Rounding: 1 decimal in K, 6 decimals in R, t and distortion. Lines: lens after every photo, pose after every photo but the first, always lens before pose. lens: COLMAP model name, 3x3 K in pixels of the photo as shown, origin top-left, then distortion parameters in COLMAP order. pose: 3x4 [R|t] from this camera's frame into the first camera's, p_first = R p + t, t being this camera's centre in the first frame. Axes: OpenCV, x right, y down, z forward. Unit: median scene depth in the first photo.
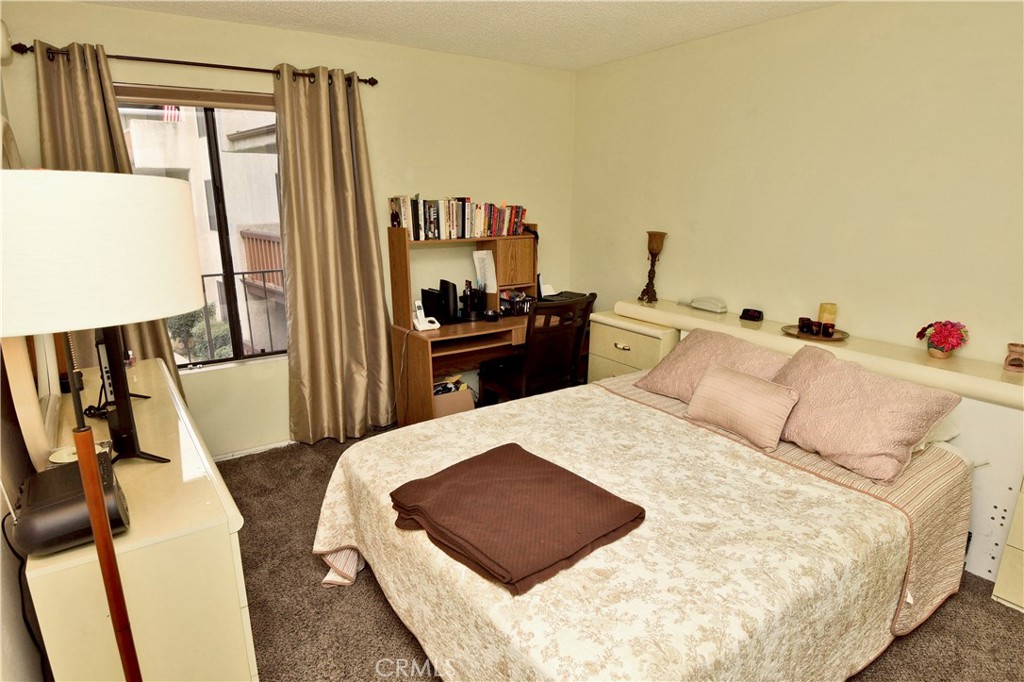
lens RADIAL K [[564.7, 0, 512.0], [0, 564.7, 341.0], [0, 0, 1]] dist [0.001706, 0.001169]
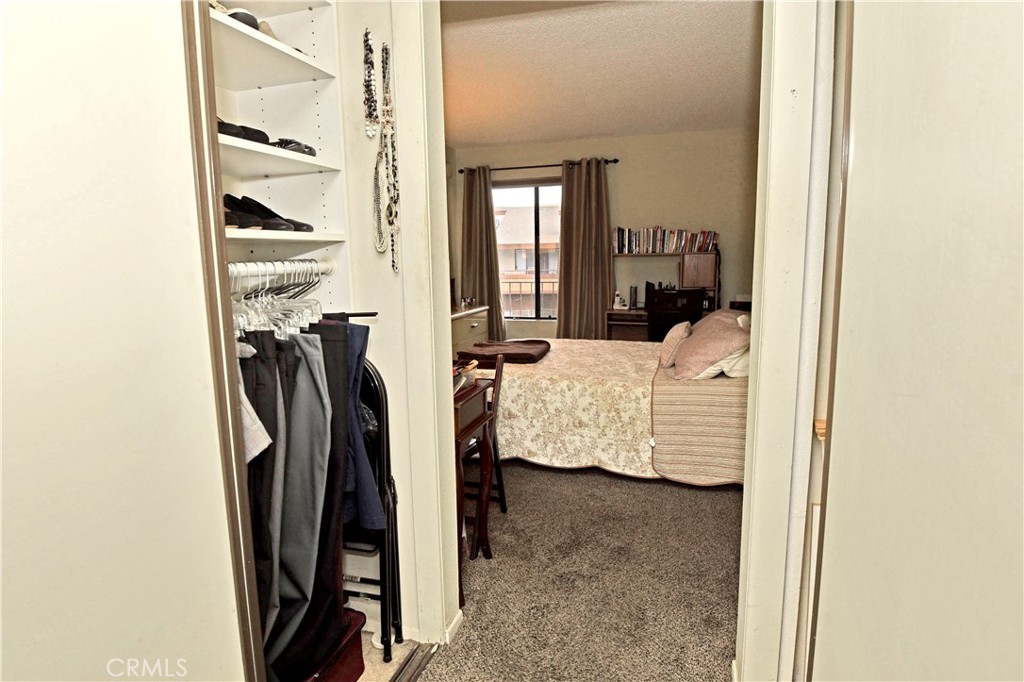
lens RADIAL K [[564.7, 0, 512.0], [0, 564.7, 341.0], [0, 0, 1]] dist [0.001706, 0.001169]
pose [[0.675268, 0.084693, -0.732694, 0.829747], [-0.177702, 0.982805, -0.050170, 0.205100], [0.715846, 0.164079, 0.678707, -0.268991]]
